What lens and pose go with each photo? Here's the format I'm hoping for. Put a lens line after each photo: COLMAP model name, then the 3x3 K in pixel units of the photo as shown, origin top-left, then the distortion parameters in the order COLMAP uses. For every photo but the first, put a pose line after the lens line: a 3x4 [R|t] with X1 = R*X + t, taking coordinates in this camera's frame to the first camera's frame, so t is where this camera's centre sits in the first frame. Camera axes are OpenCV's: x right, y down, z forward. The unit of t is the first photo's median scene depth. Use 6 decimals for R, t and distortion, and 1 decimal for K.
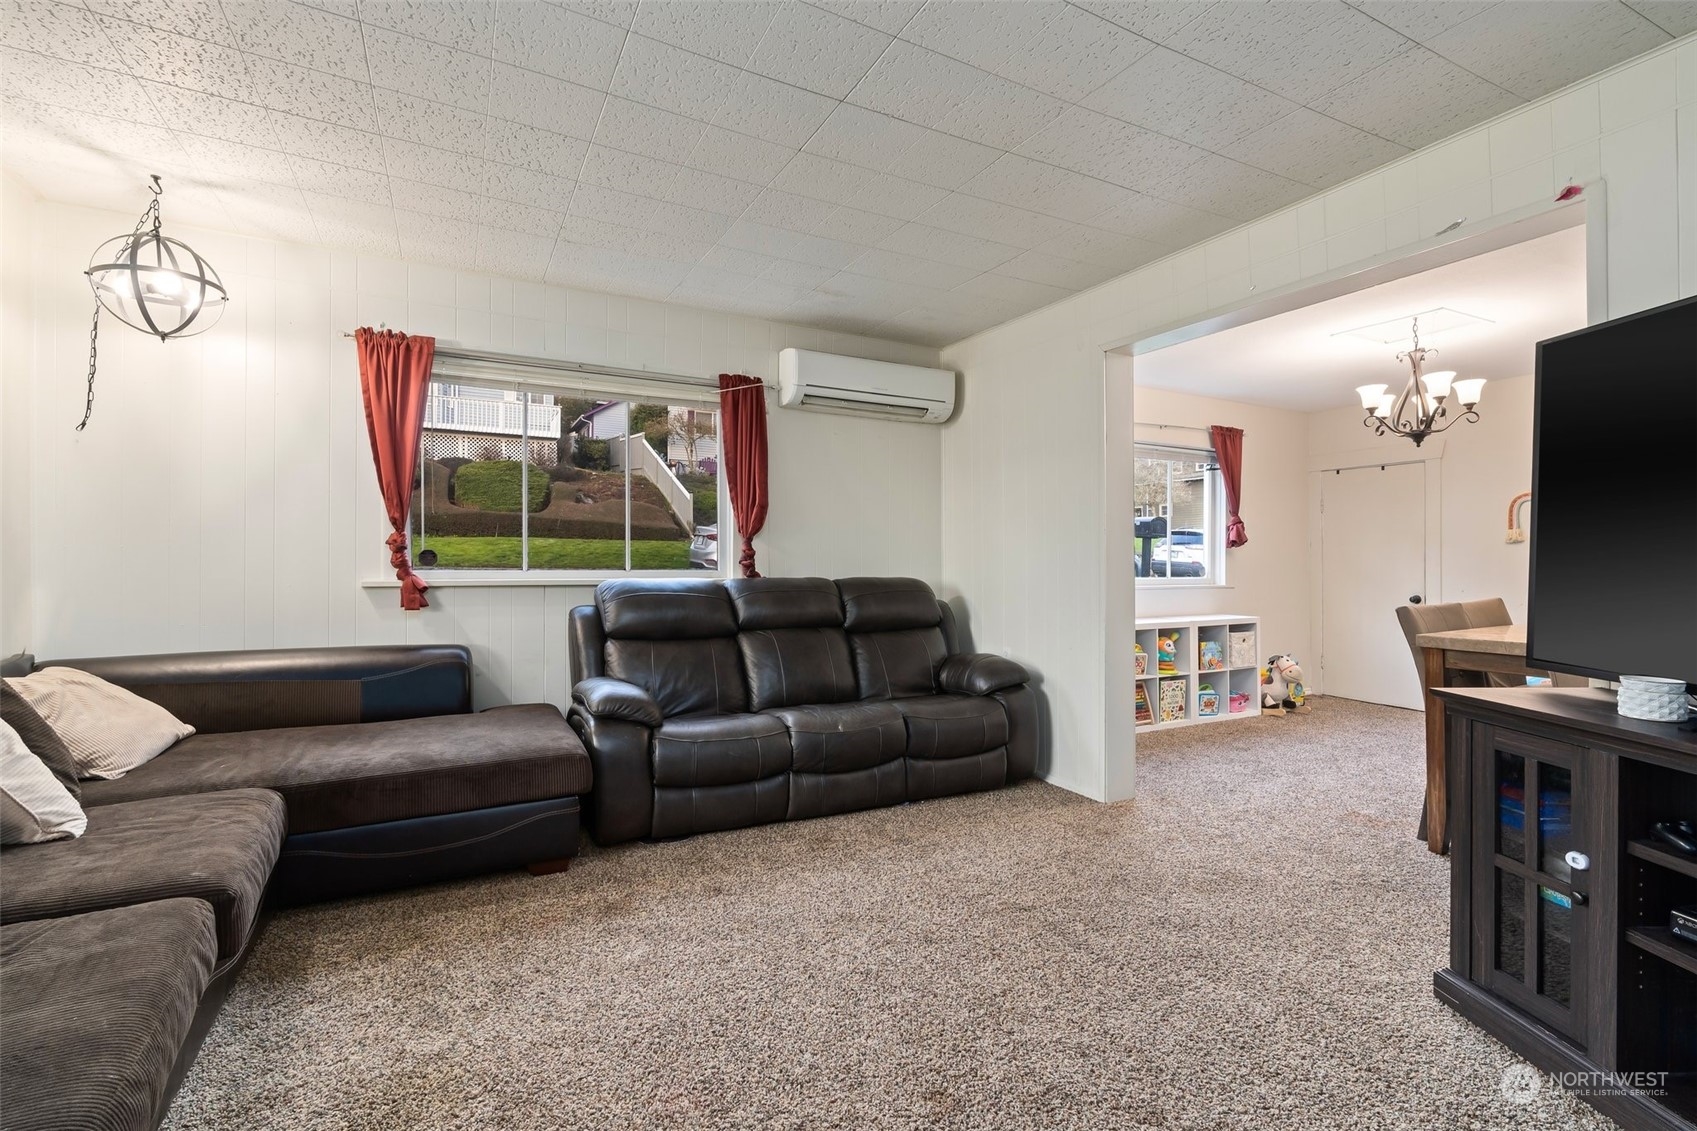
lens RADIAL K [[753.5, 0, 848.5], [0, 753.5, 565.5], [0, 0, 1]] dist [-0.000482, 0.000125]
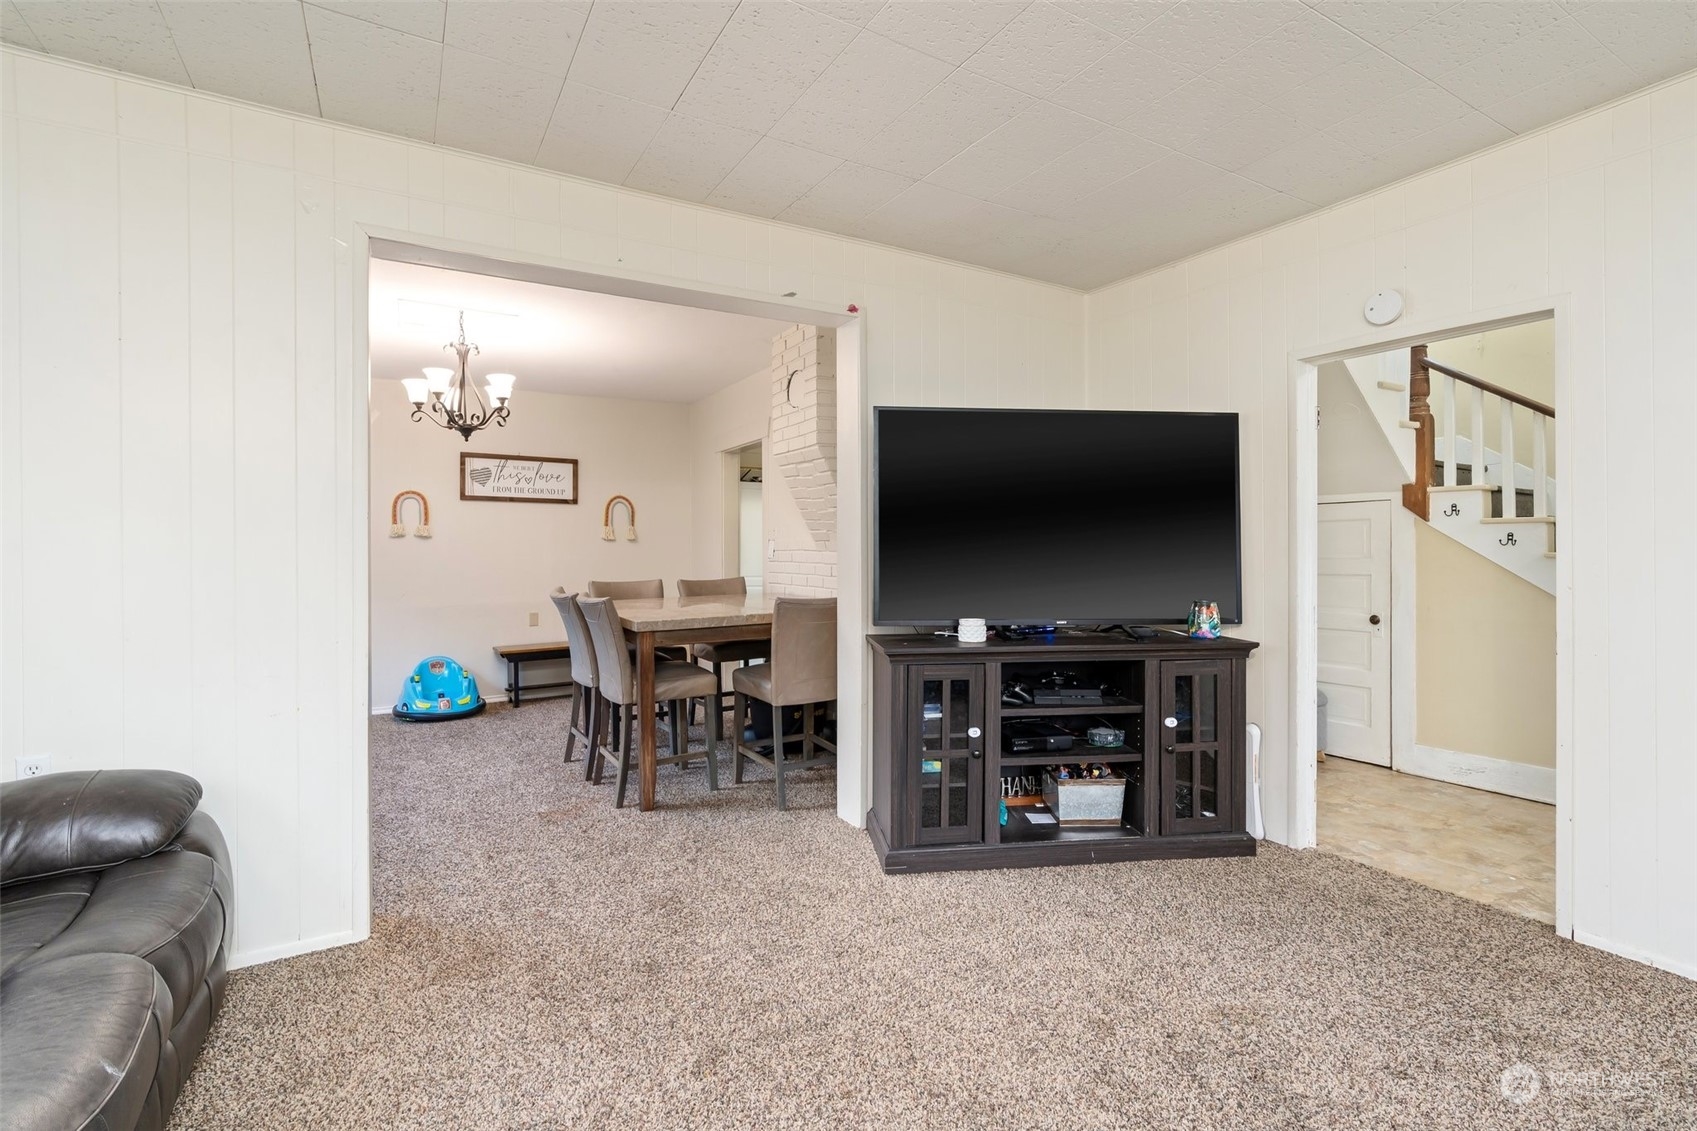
lens RADIAL K [[778.1, 0, 849.6], [0, 778.1, 544.7], [0, 0, 1]] dist [0.000907, 0.000081]
pose [[-0.045791, 0.002094, 0.998949, -0.381387], [0.015320, 0.999882, -0.001394, -0.013793], [-0.998834, 0.015240, -0.045818, 0.690774]]
